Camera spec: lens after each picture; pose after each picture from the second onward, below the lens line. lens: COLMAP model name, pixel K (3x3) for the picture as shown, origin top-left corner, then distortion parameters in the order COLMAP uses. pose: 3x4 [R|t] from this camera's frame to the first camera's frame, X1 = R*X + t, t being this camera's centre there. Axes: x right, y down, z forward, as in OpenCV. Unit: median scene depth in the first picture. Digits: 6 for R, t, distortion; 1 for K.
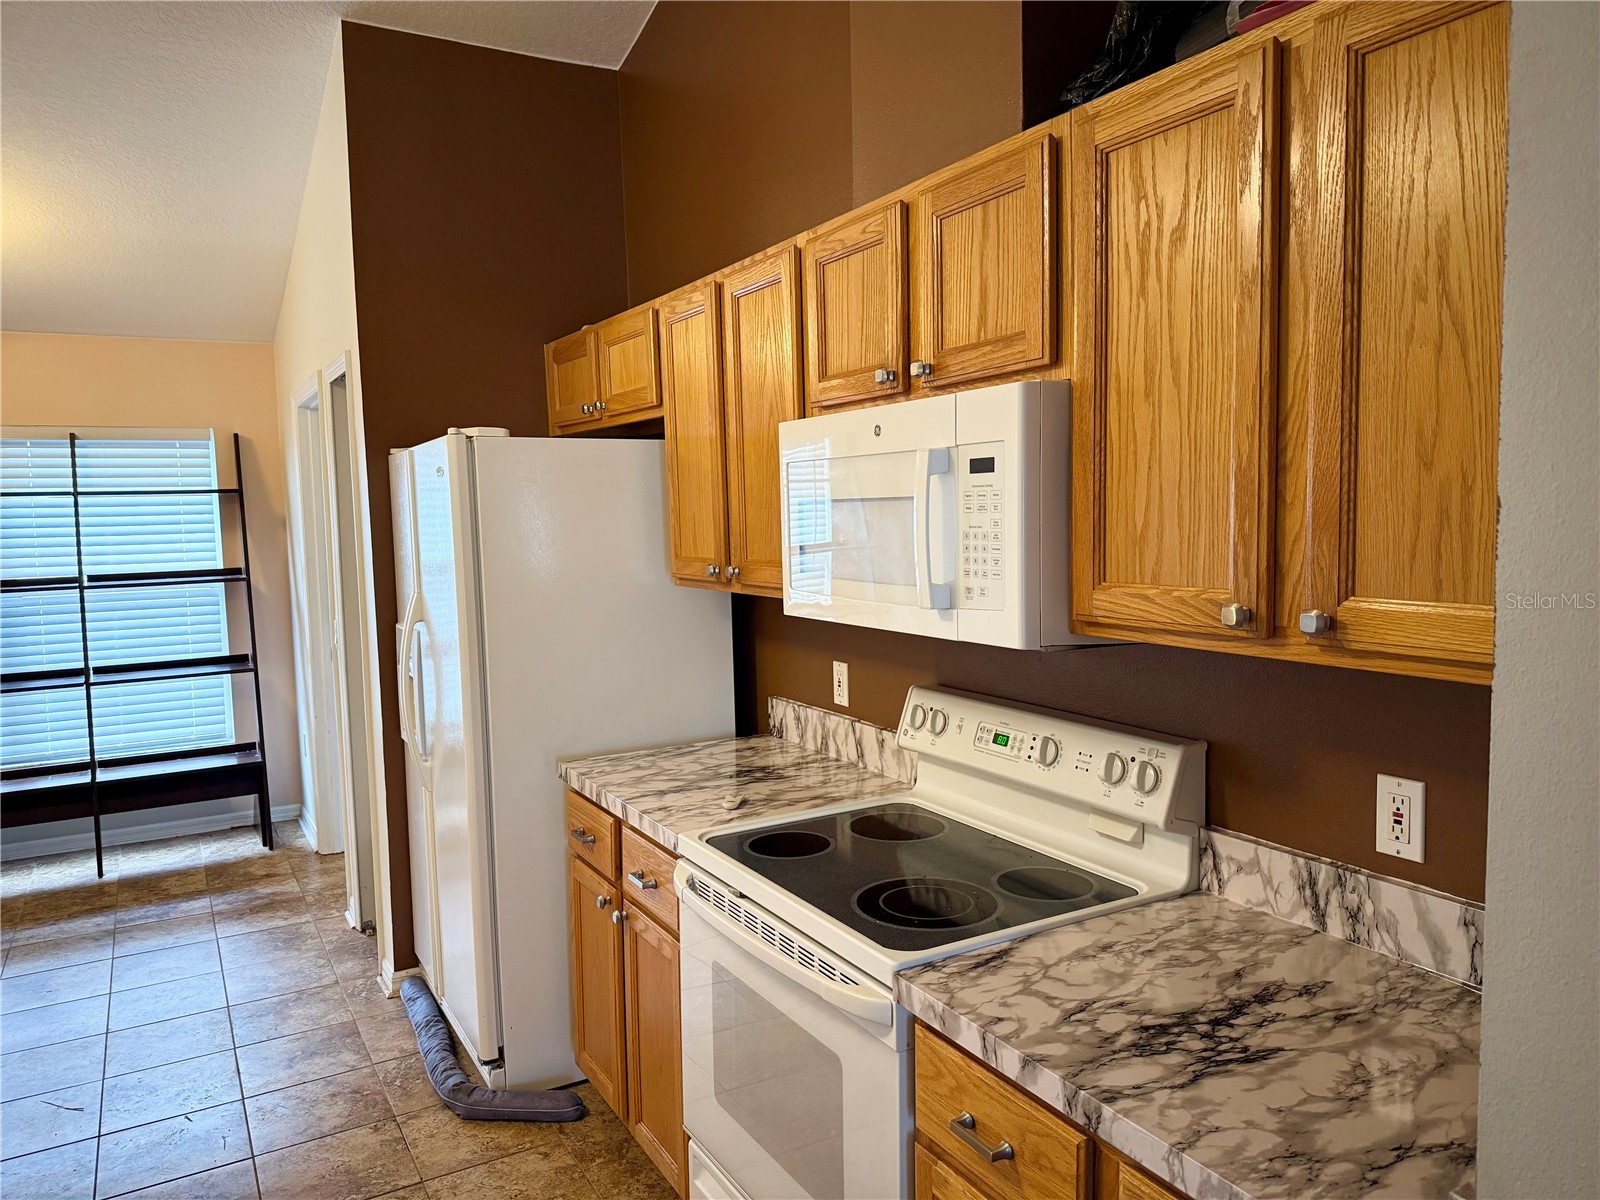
lens RADIAL K [[1127.8, 0, 800.0], [0, 1127.8, 600.0], [0, 0, 1]] dist [0.001291, -0.004564]
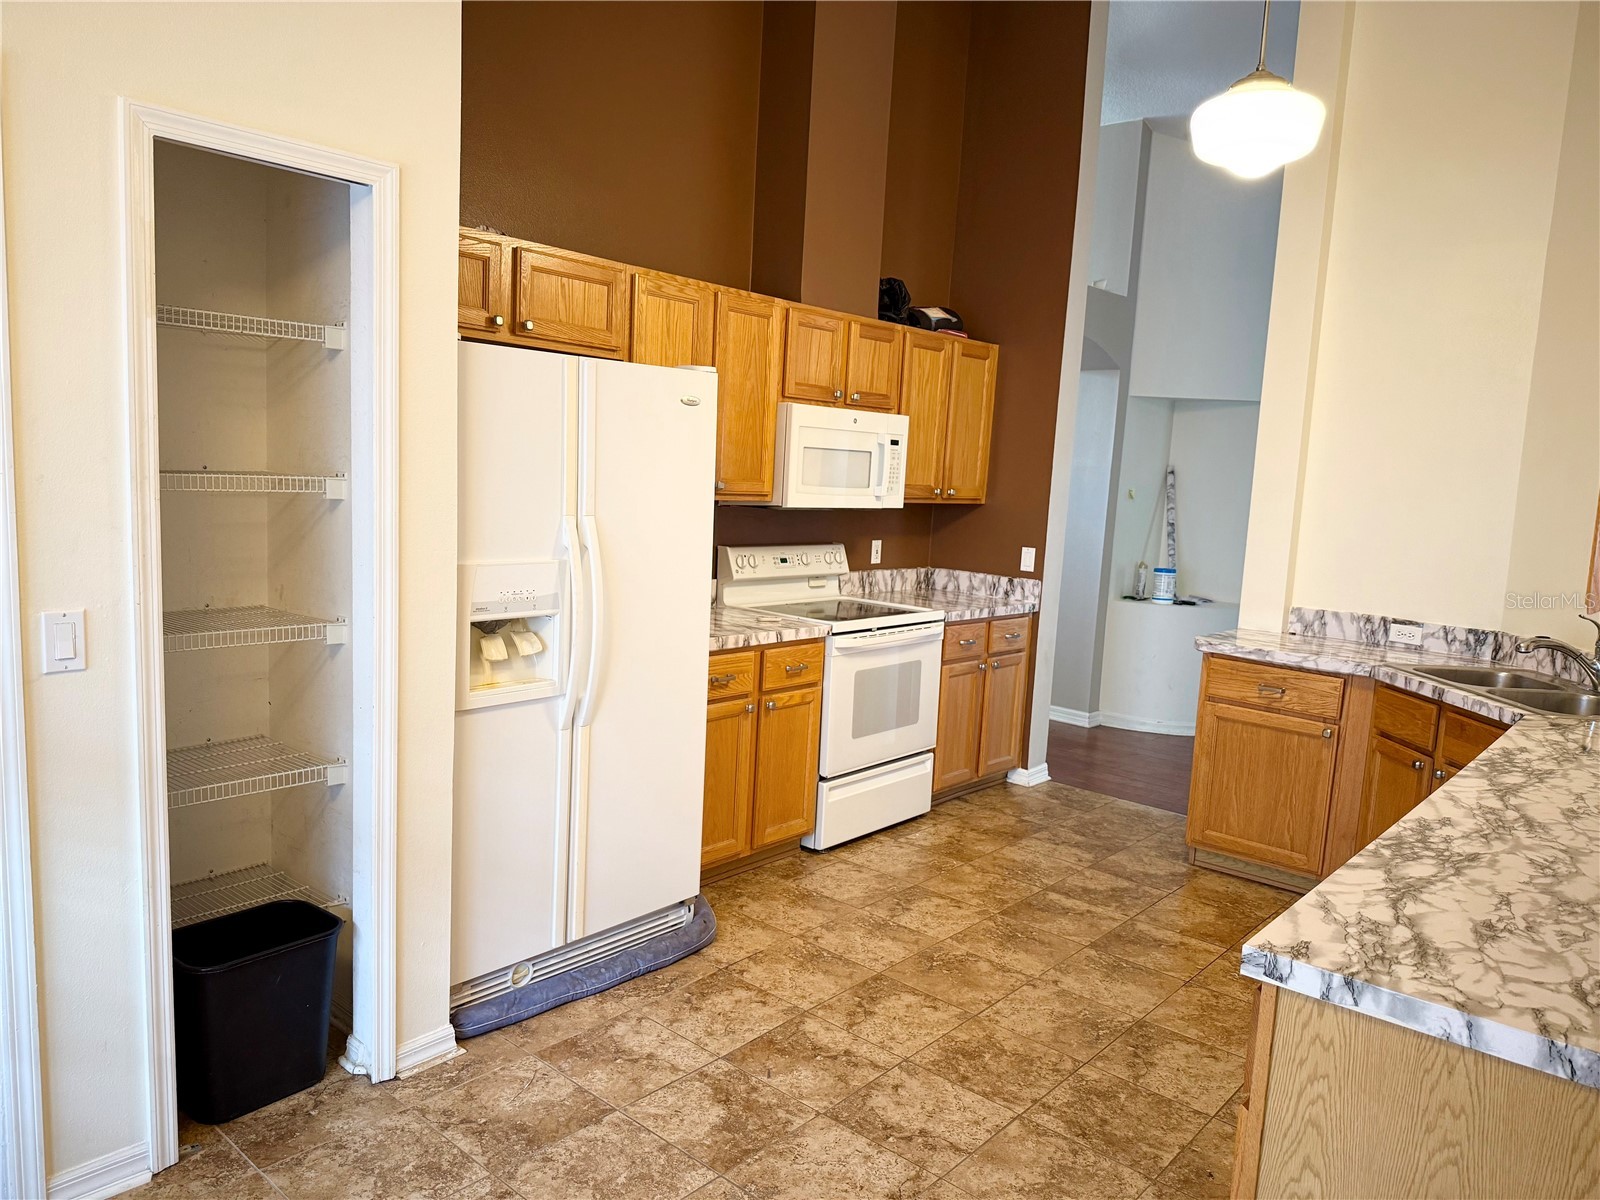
lens RADIAL K [[1127.8, 0, 800.0], [0, 1127.8, 600.0], [0, 0, 1]] dist [0.001291, -0.004564]
pose [[-0.327523, -0.107228, 0.938739, -0.632150], [0.039447, 0.991121, 0.126974, -0.025406], [-0.944019, 0.078618, -0.320386, 0.560800]]
